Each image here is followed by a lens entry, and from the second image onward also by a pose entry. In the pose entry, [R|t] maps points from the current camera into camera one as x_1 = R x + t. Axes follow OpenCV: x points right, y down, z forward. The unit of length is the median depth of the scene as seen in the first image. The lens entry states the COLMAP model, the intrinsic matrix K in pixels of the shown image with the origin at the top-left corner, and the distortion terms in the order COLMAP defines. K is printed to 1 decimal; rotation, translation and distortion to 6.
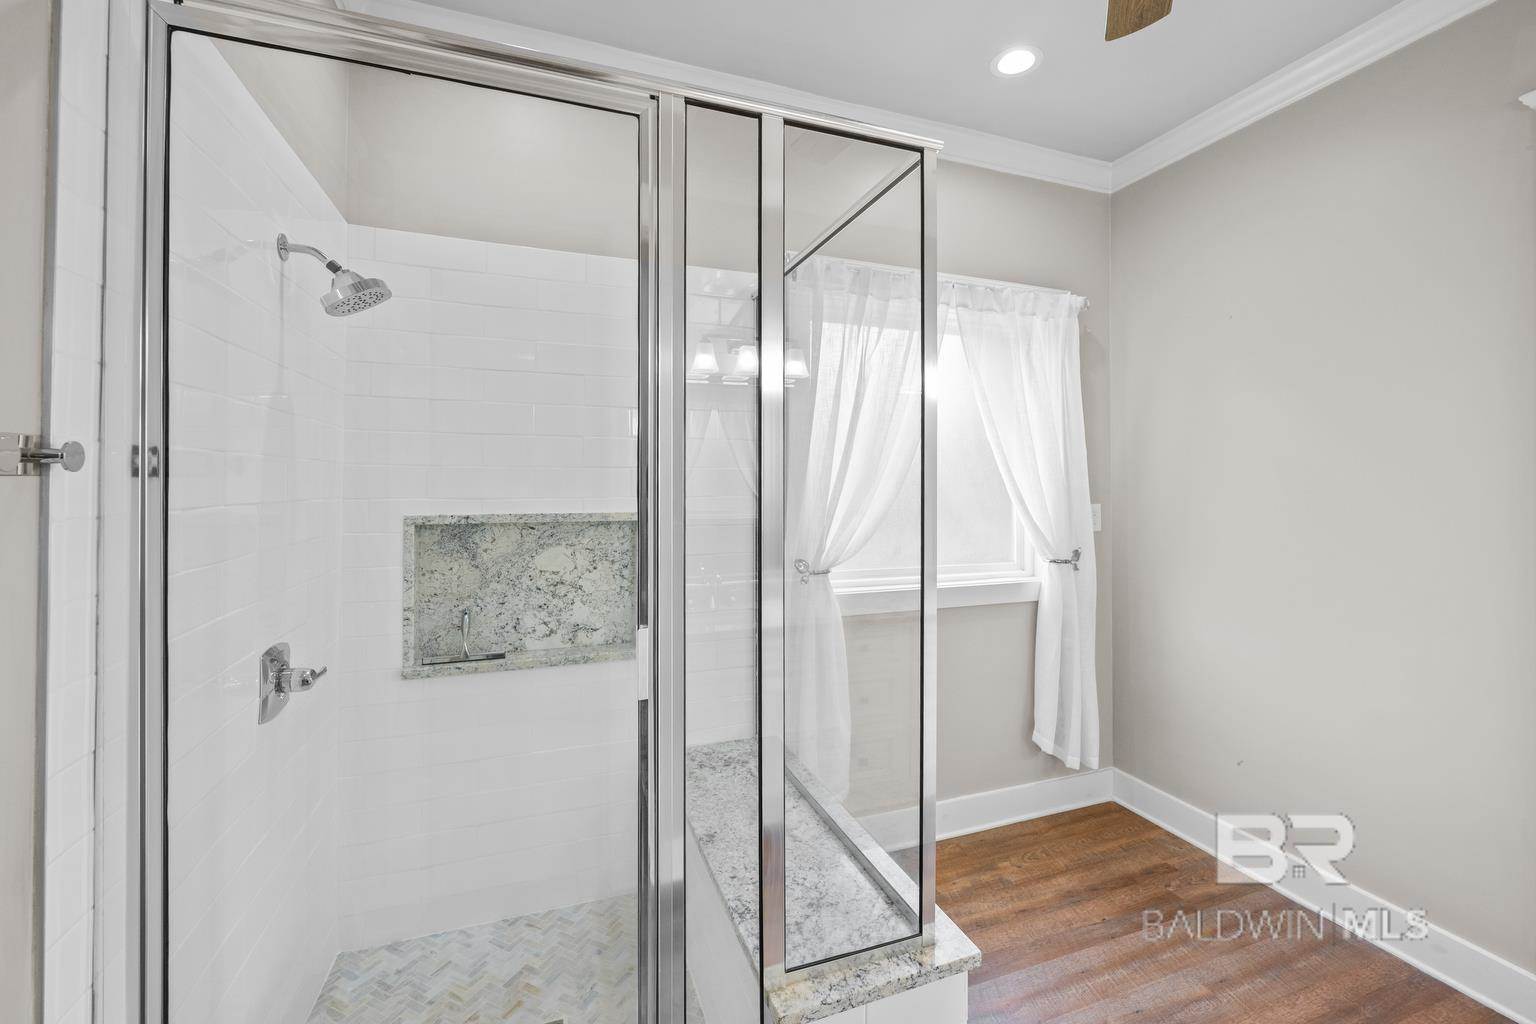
lens RADIAL K [[647.4, 0, 784.2], [0, 647.4, 483.3], [0, 0, 1]] dist [-0.002623, -0.000098]
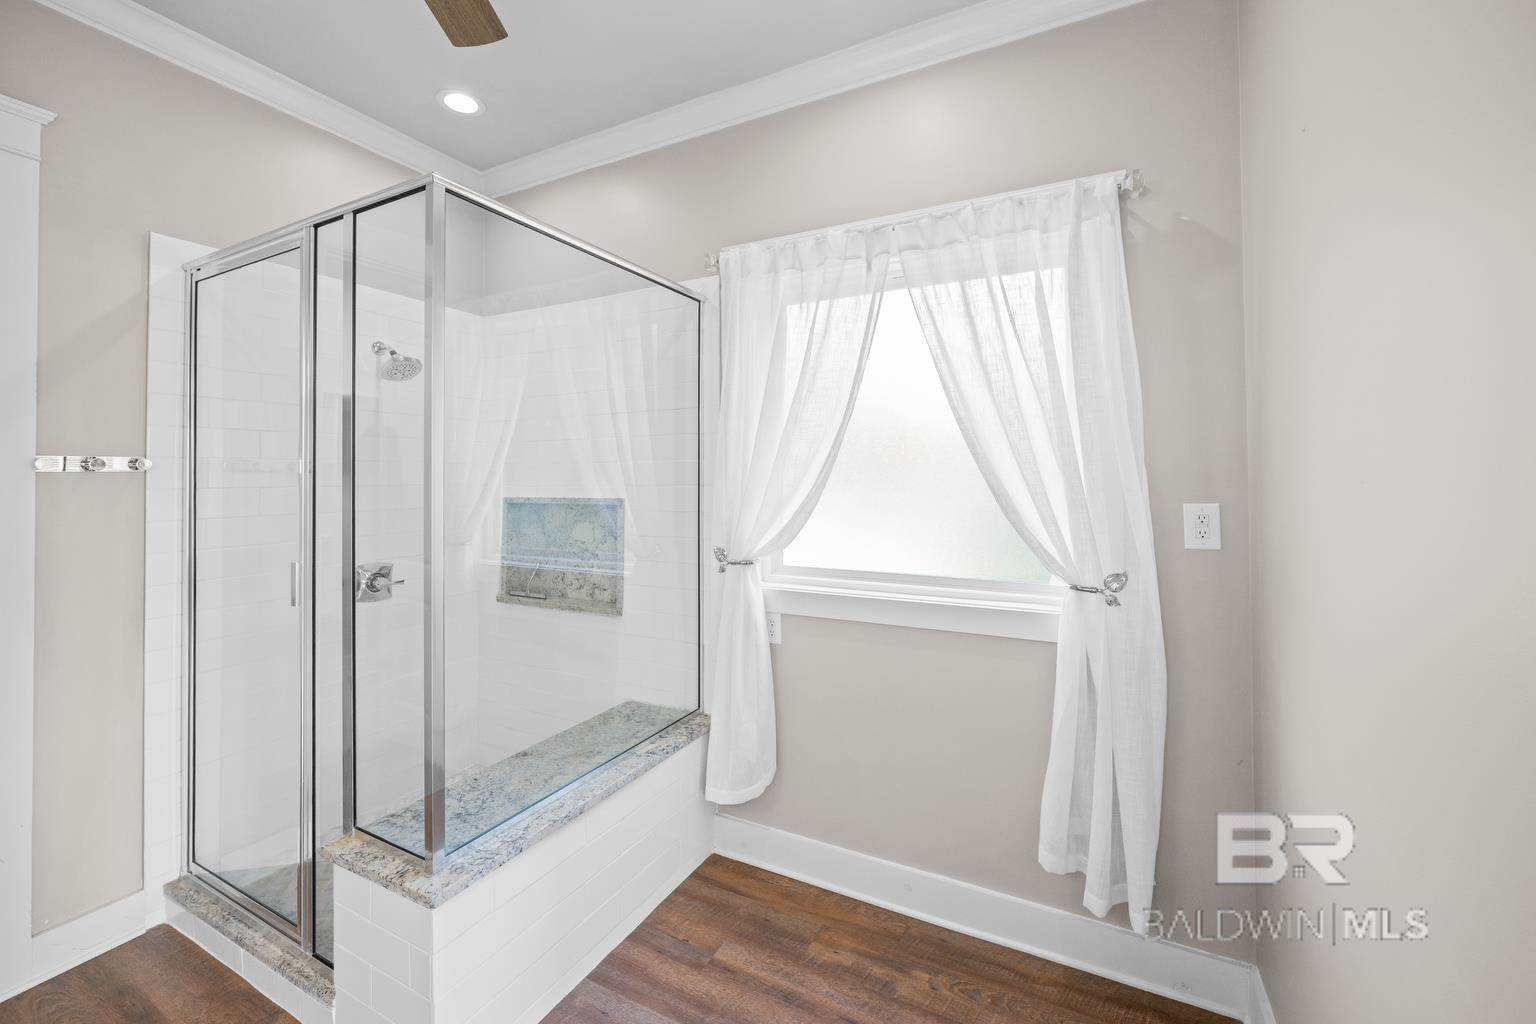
lens RADIAL K [[635.1, 0, 763.1], [0, 635.1, 471.2], [0, 0, 1]] dist [-0.001558, 0.000209]
pose [[0.663610, -0.014394, -0.747940, 0.871735], [0.004745, 0.999876, -0.015033, 0.013330], [0.748063, 0.006427, 0.663596, 0.409908]]
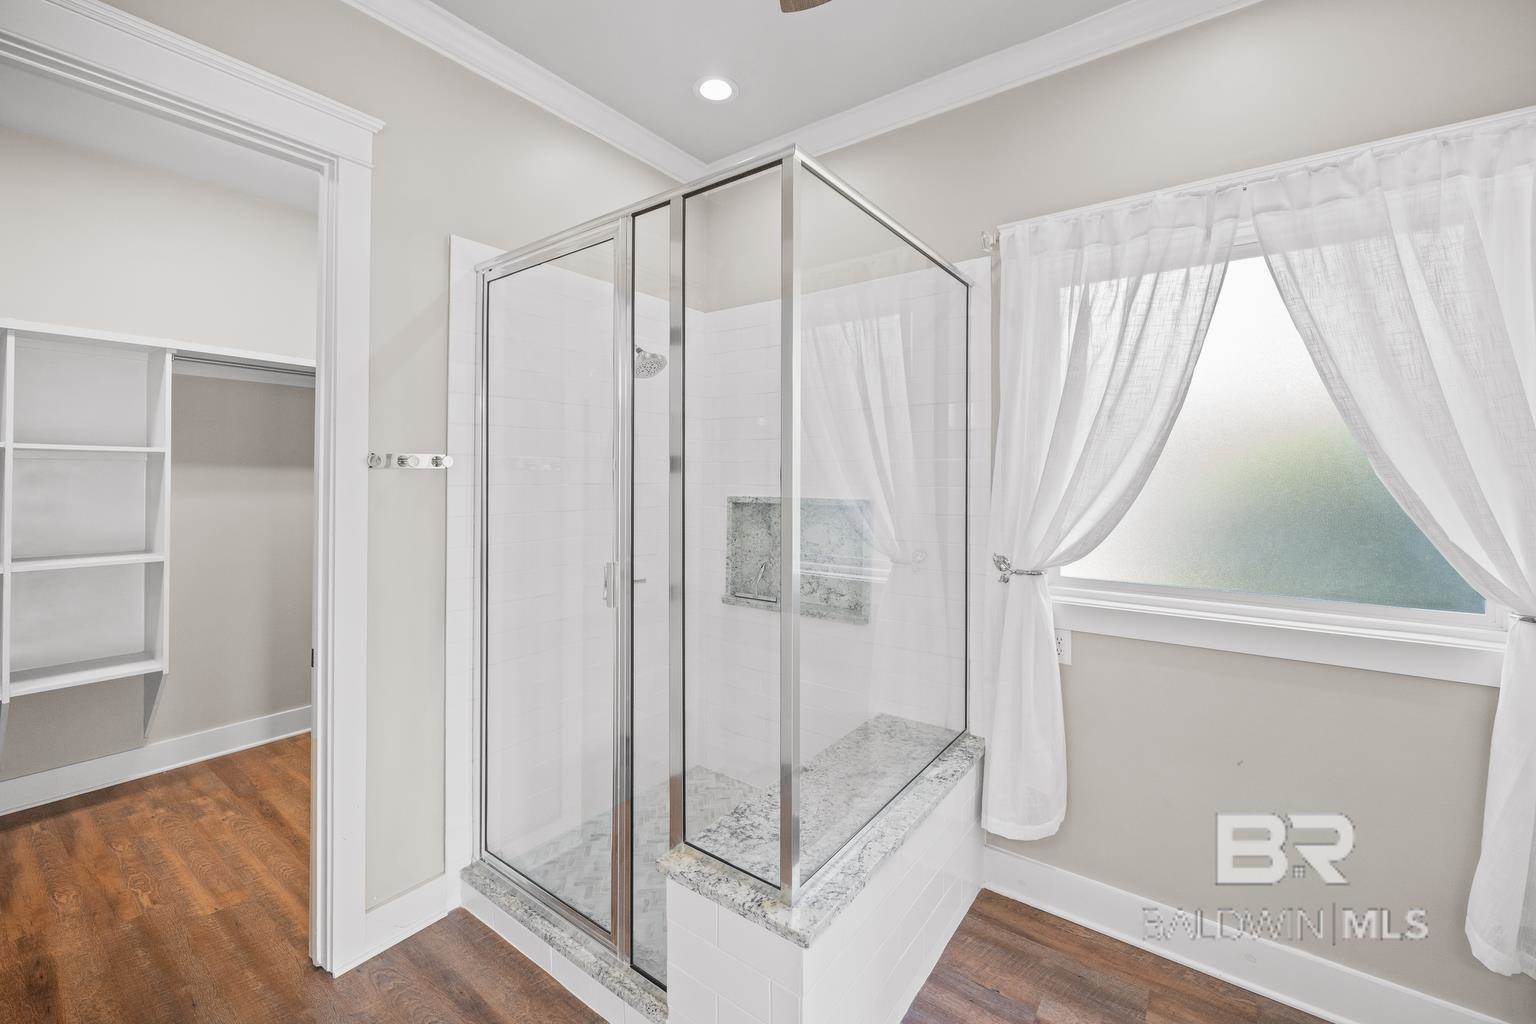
lens RADIAL K [[632.2, 0, 766.1], [0, 632.2, 475.2], [0, 0, 1]] dist [-0.002106, -0.000006]
pose [[0.543282, -0.004985, -0.839535, 0.640110], [-0.003068, 0.999964, -0.007922, 0.011624], [0.839545, 0.006880, 0.543247, 0.239789]]
